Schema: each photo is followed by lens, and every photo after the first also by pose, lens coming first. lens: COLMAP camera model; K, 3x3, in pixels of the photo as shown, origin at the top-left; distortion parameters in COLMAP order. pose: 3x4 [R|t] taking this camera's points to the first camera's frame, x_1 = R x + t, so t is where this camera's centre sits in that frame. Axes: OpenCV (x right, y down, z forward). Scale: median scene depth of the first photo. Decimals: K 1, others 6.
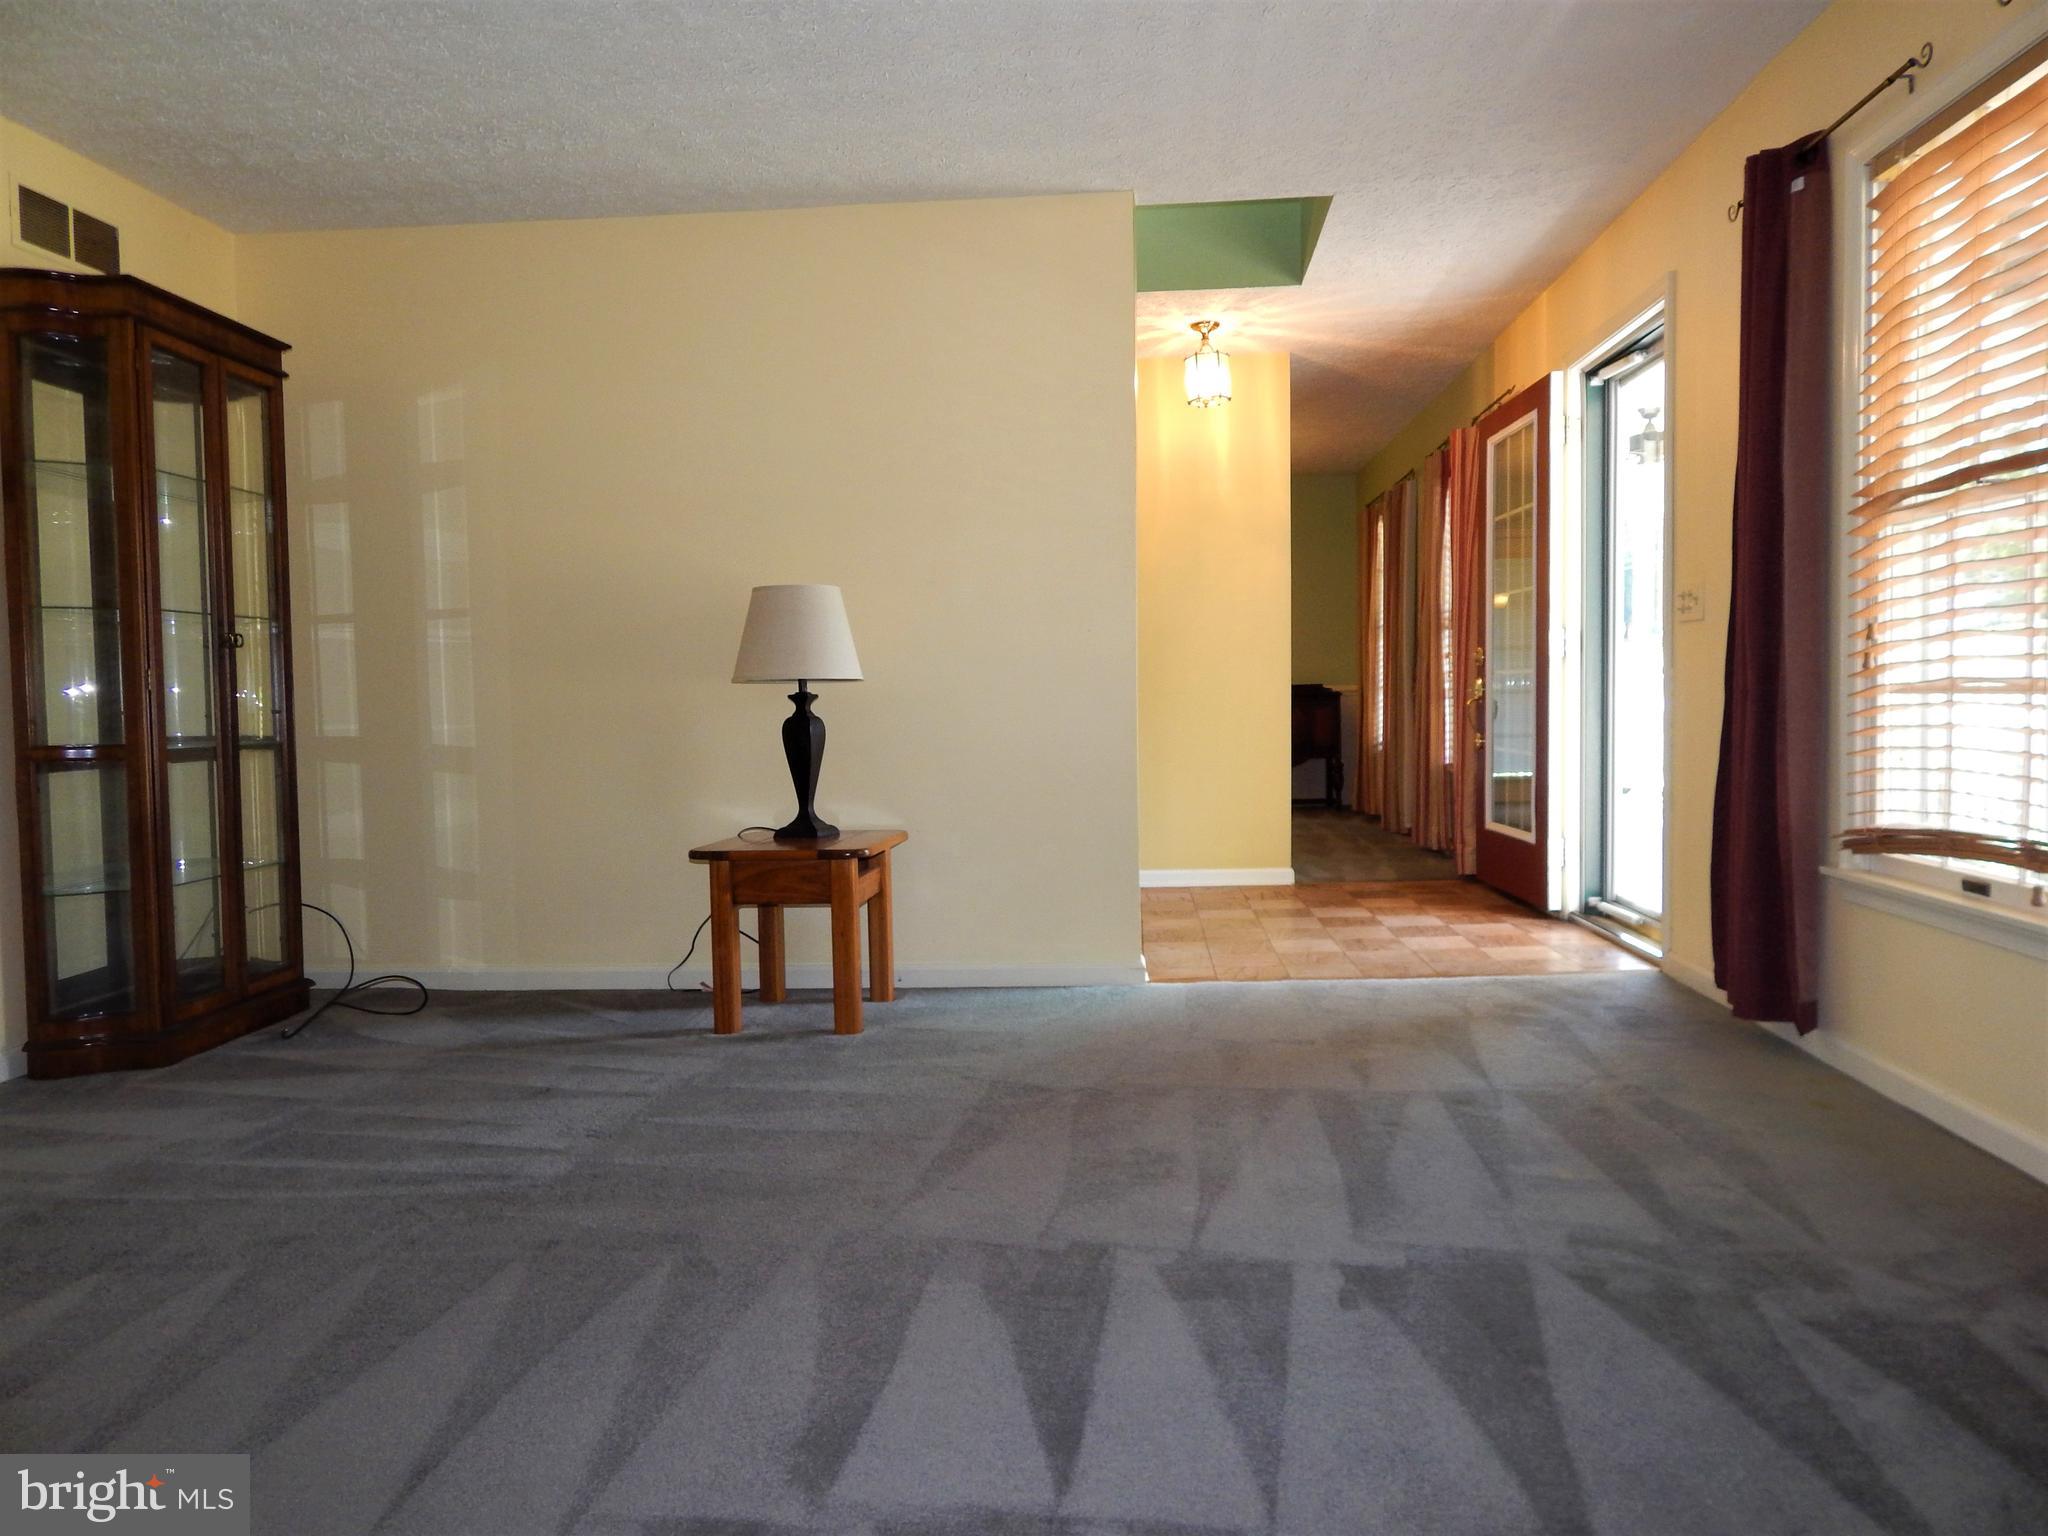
lens RADIAL K [[1354.6, 0, 1024.0], [0, 1354.6, 768.0], [0, 0, 1]] dist [-0.008208, -0.002810]
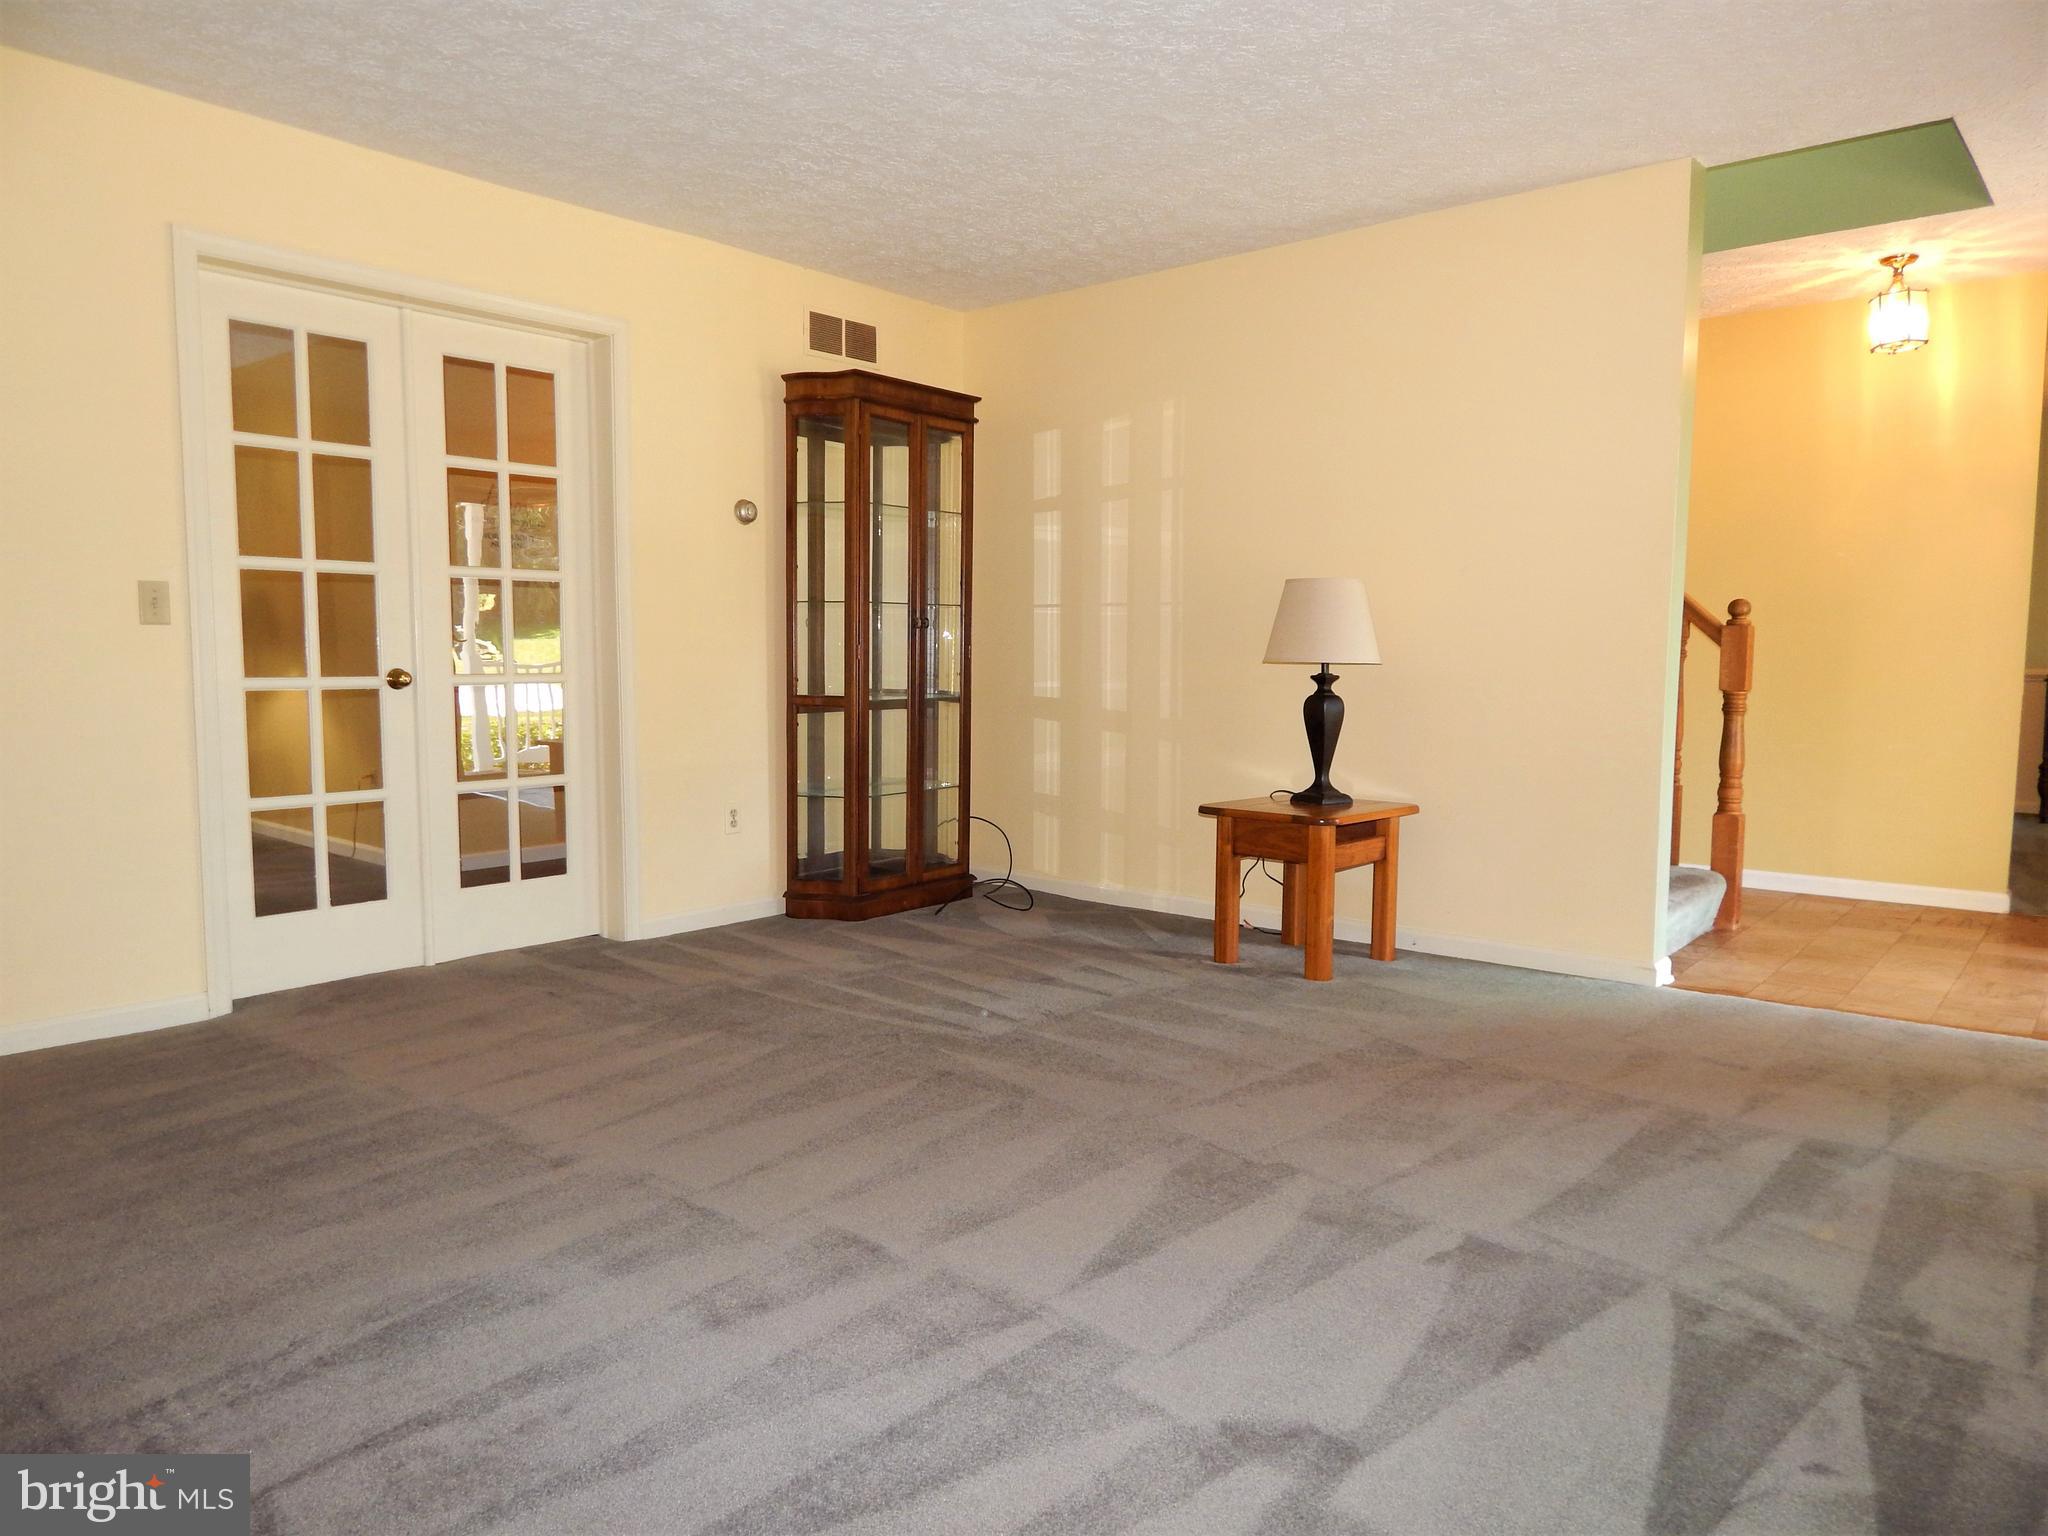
lens RADIAL K [[1362.6, 0, 1024.0], [0, 1362.6, 768.0], [0, 0, 1]] dist [-0.015633, -0.005047]
pose [[0.798820, 0.074970, -0.596881, 0.341350], [-0.052747, 0.997112, 0.054648, -0.028852], [0.599254, -0.012170, 0.800467, -0.049682]]
